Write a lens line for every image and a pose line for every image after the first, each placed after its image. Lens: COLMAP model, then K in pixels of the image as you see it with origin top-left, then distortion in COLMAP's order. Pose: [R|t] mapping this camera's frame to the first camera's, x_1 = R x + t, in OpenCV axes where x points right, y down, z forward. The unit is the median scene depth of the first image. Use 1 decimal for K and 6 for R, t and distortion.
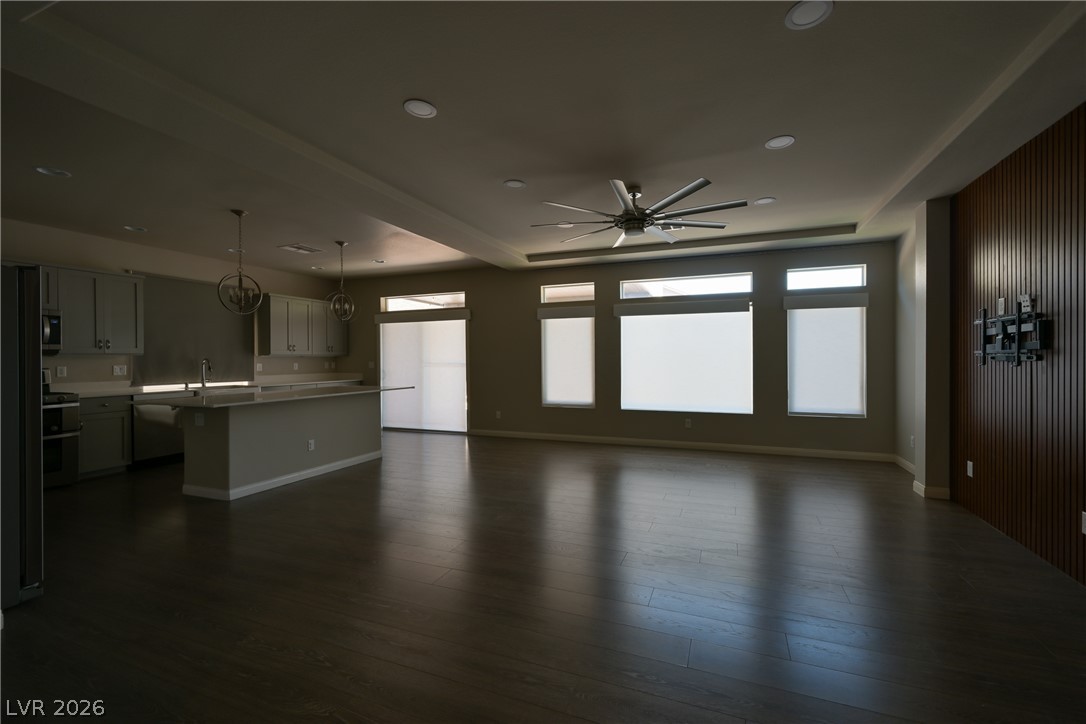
lens RADIAL K [[437.7, 0, 560.1], [0, 437.7, 358.9], [0, 0, 1]] dist [-0.001775, 0.000599]
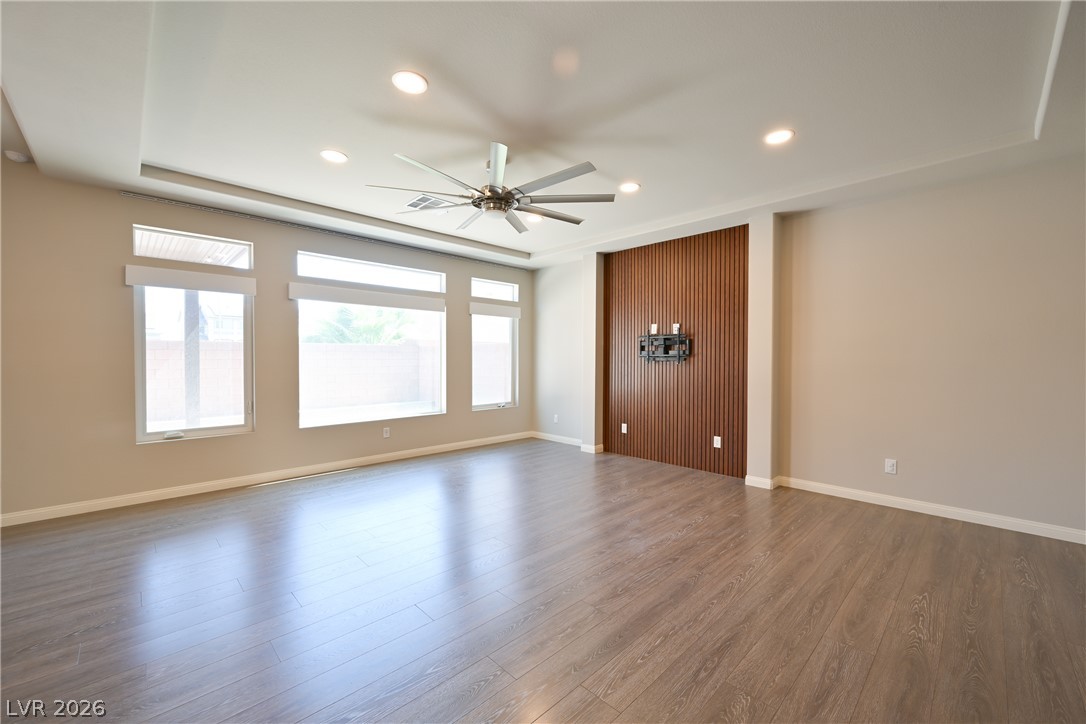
lens RADIAL K [[437.7, 0, 560.1], [0, 437.7, 358.9], [0, 0, 1]] dist [-0.001775, 0.000599]
pose [[0.408428, 0.003498, 0.912784, -0.391796], [-0.002376, 0.999993, -0.002769, 0.001966], [-0.912787, -0.001038, 0.408434, 0.356910]]
